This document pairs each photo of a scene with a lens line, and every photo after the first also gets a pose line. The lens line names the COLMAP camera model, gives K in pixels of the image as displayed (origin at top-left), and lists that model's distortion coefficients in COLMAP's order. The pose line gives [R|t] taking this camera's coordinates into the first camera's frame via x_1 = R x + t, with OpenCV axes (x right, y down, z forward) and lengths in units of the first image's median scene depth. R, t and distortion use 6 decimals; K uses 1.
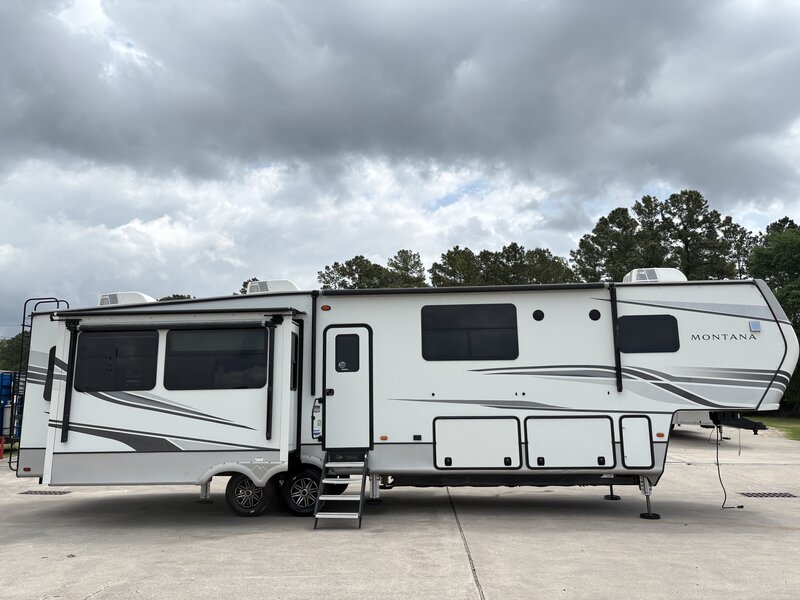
lens RADIAL K [[605.6, 0, 400.0], [0, 605.6, 297.8], [0, 0, 1]] dist [0.029608, -0.038358]
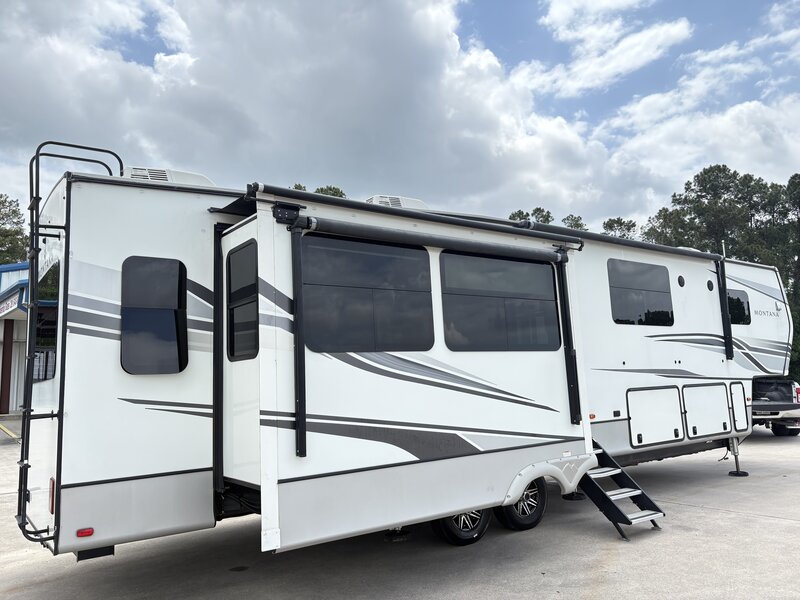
lens RADIAL K [[605.6, 0, 399.0], [0, 605.6, 298.7], [0, 0, 1]] dist [0.029608, -0.038358]
pose [[0.766507, 0.069942, 0.638417, -0.760695], [-0.089146, 0.996016, -0.002086, 0.102134], [-0.636019, -0.055313, 0.769688, 0.558795]]
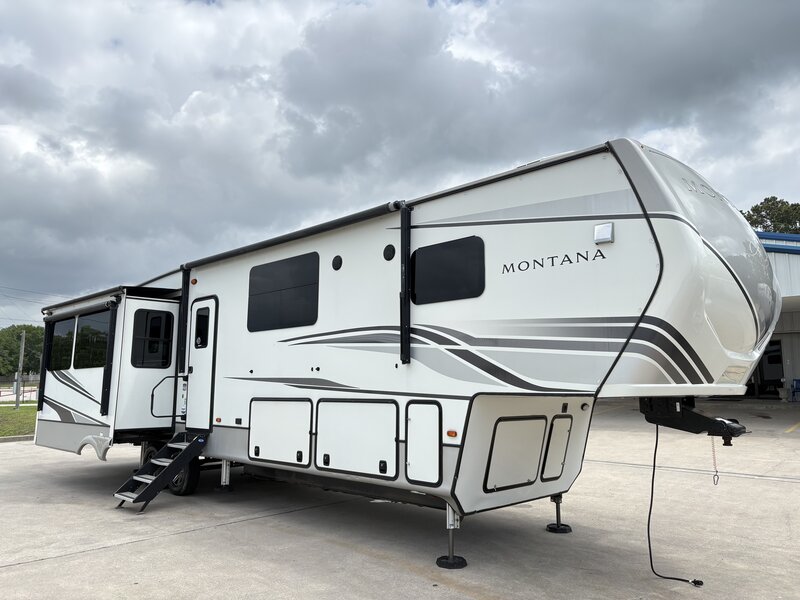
lens RADIAL K [[605.6, 0, 400.9], [0, 605.6, 294.3], [0, 0, 1]] dist [0.029608, -0.038358]
pose [[0.763854, -0.087949, -0.639368, 0.782510], [0.106062, 0.994309, -0.010061, 0.085680], [0.636614, -0.060127, 0.768835, 0.499994]]
